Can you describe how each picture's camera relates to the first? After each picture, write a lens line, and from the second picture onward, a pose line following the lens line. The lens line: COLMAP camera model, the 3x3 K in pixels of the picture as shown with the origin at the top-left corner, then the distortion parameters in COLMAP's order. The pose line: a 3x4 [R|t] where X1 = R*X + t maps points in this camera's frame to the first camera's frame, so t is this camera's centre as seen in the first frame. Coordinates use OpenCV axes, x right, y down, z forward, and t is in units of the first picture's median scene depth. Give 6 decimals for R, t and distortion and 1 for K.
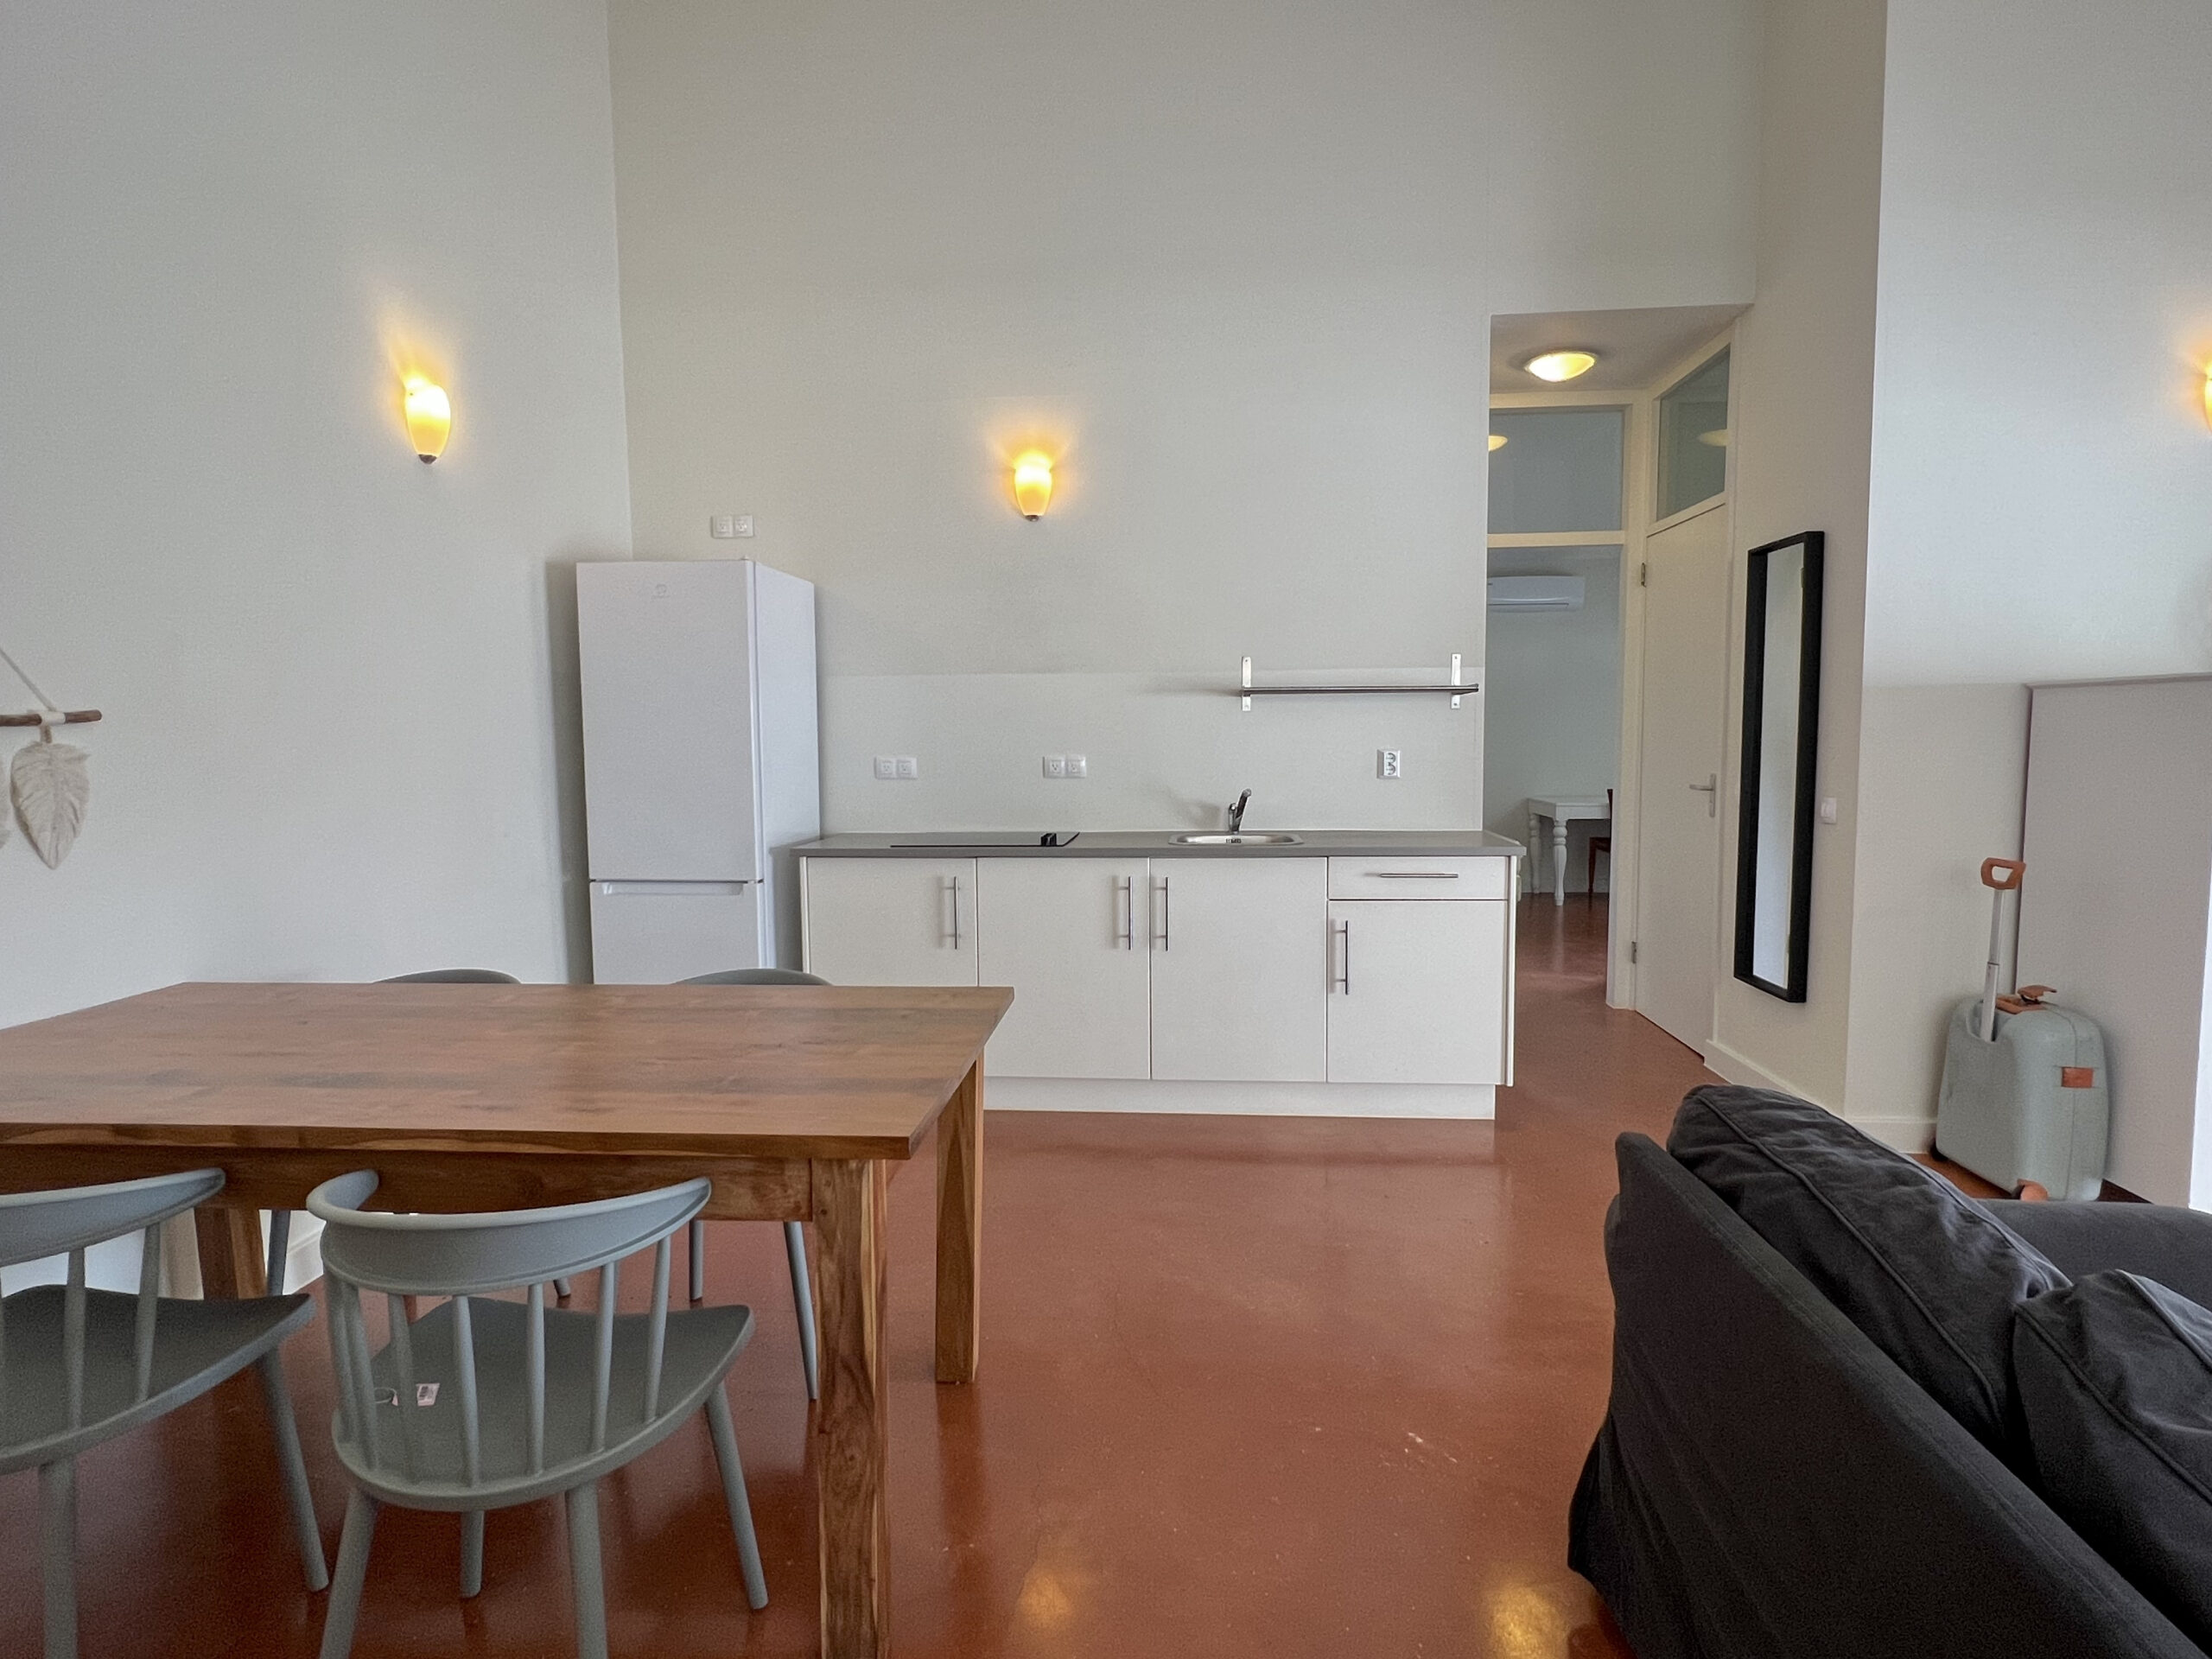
lens RADIAL K [[1169.6, 0, 1106.0], [0, 1169.6, 829.5], [0, 0, 1]] dist [0.000467, 0.000365]
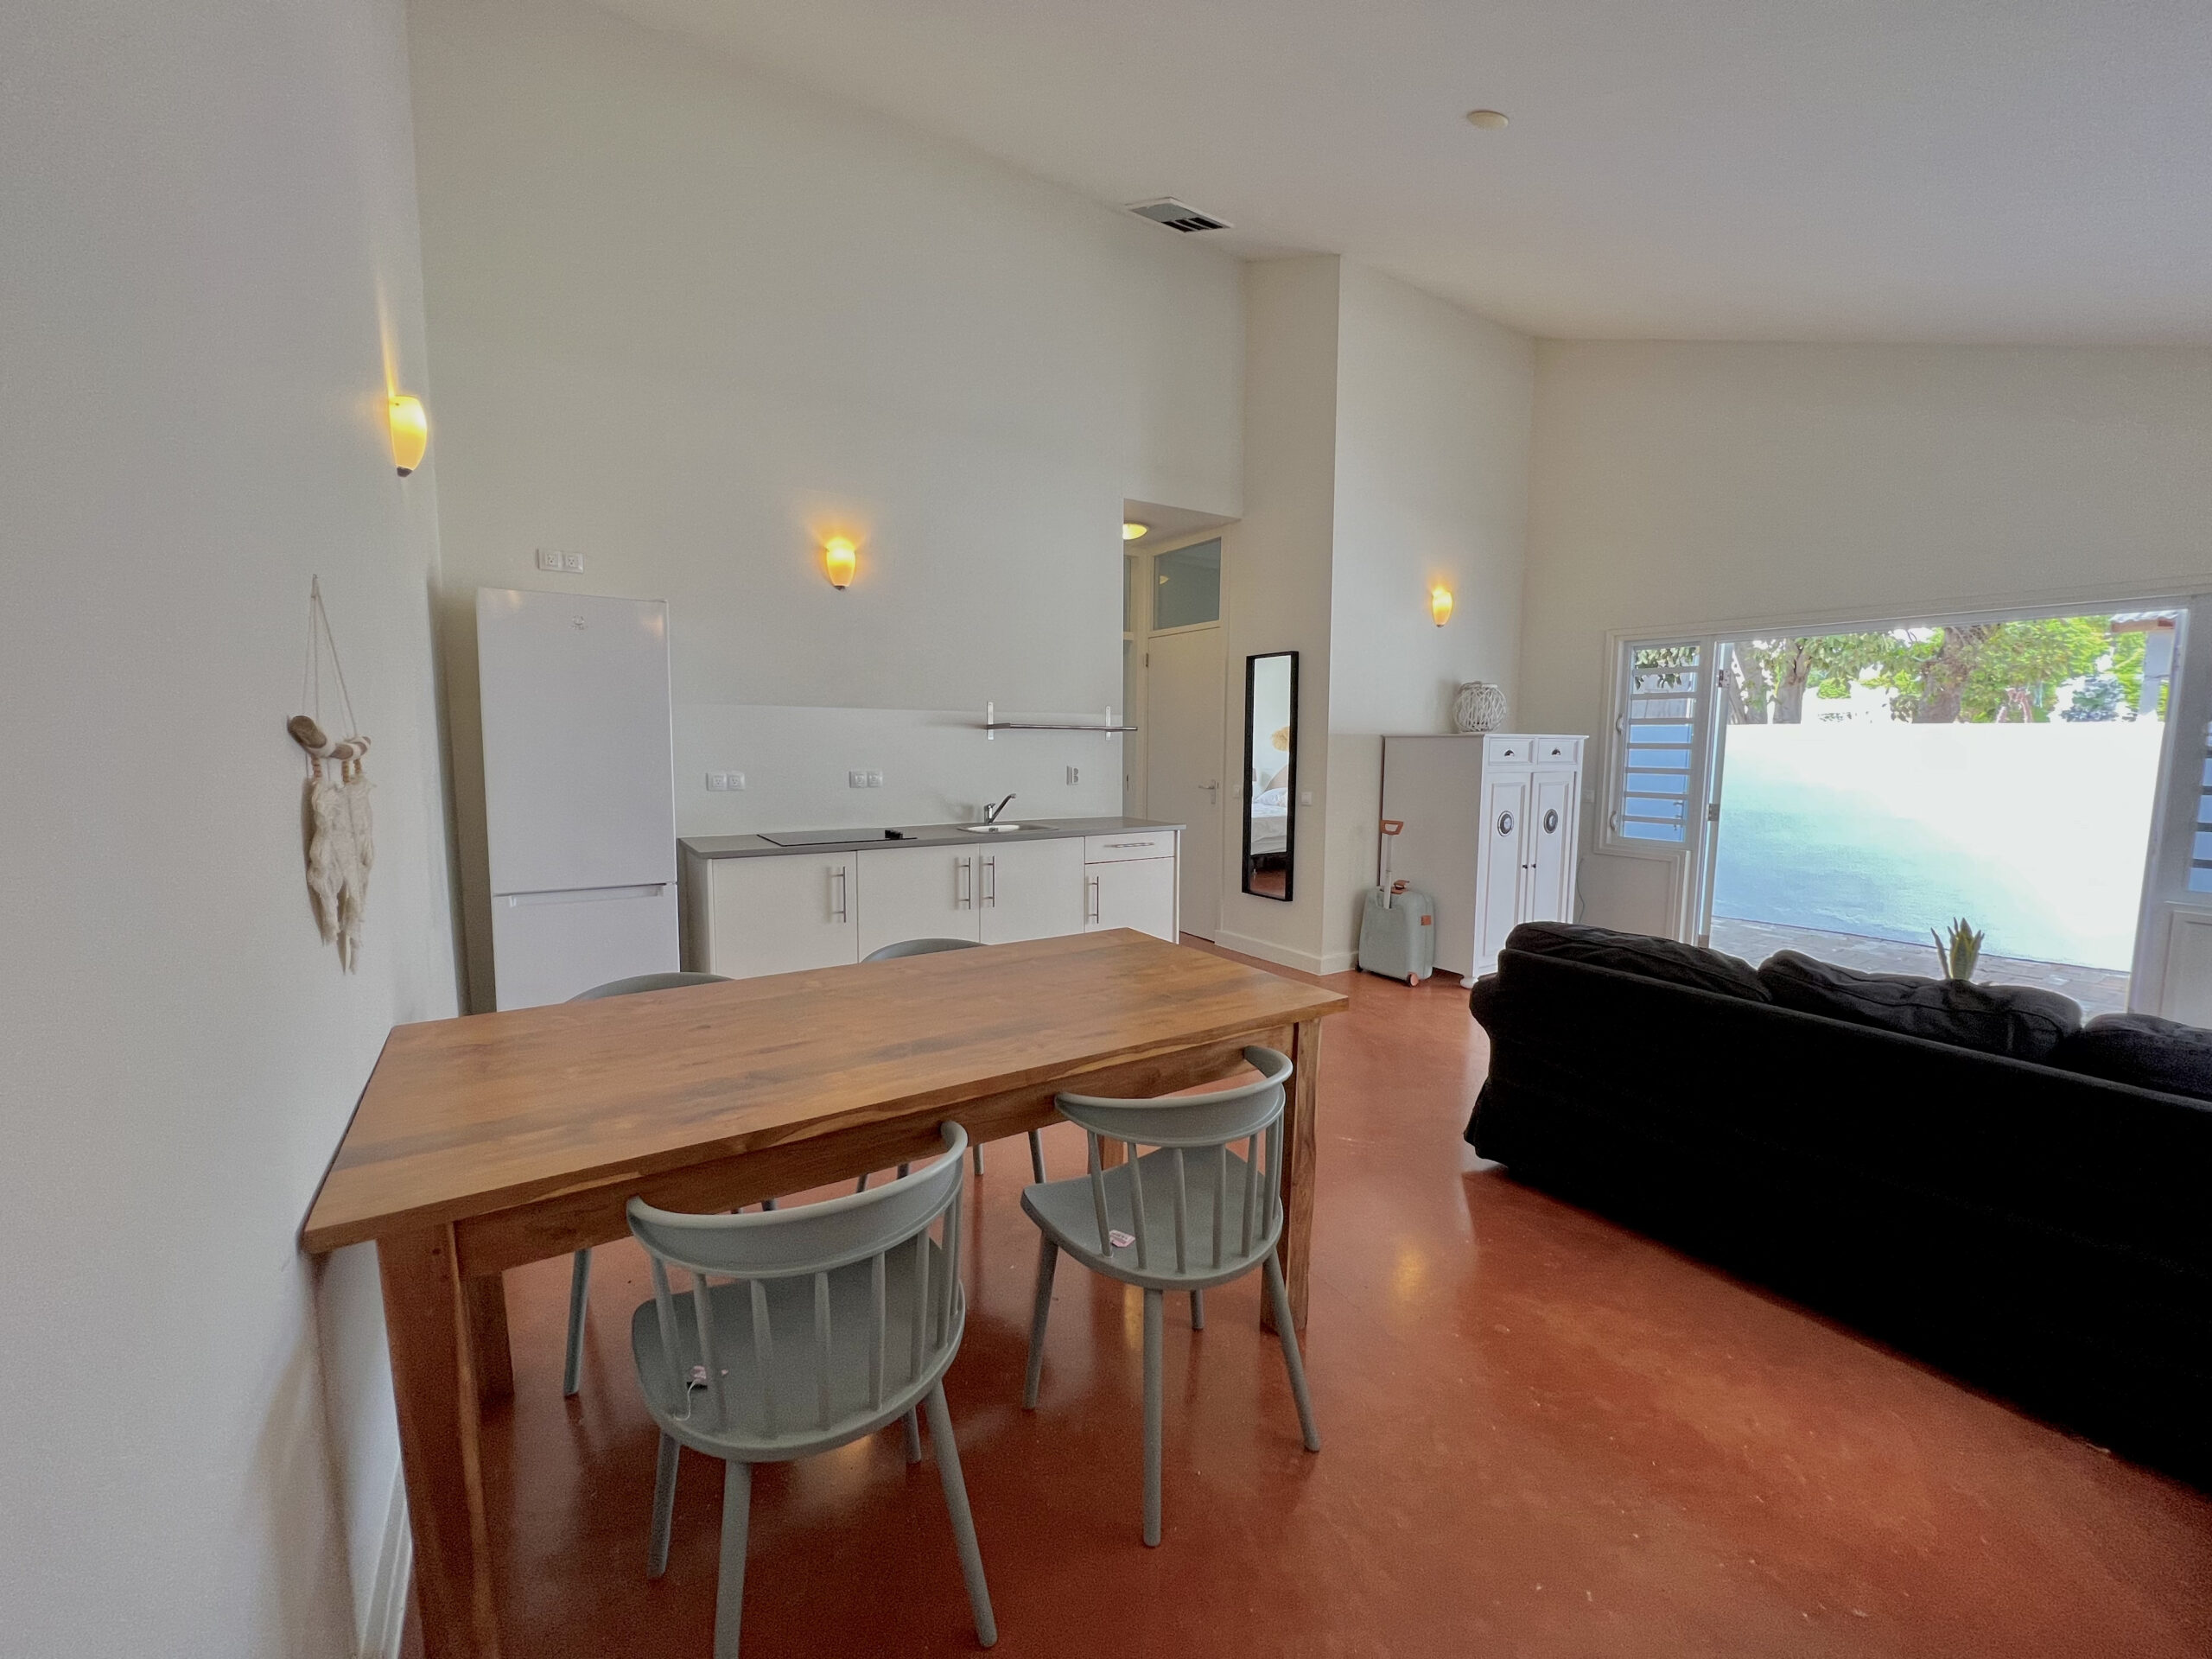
lens RADIAL K [[865.7, 0, 1106.0], [0, 865.7, 829.5], [0, 0, 1]] dist [0.013490, -0.000082]
pose [[0.800277, -0.045282, 0.597918, -0.463144], [0.034763, 0.998971, 0.029127, -0.018057], [-0.598622, -0.002524, 0.801028, 0.058061]]
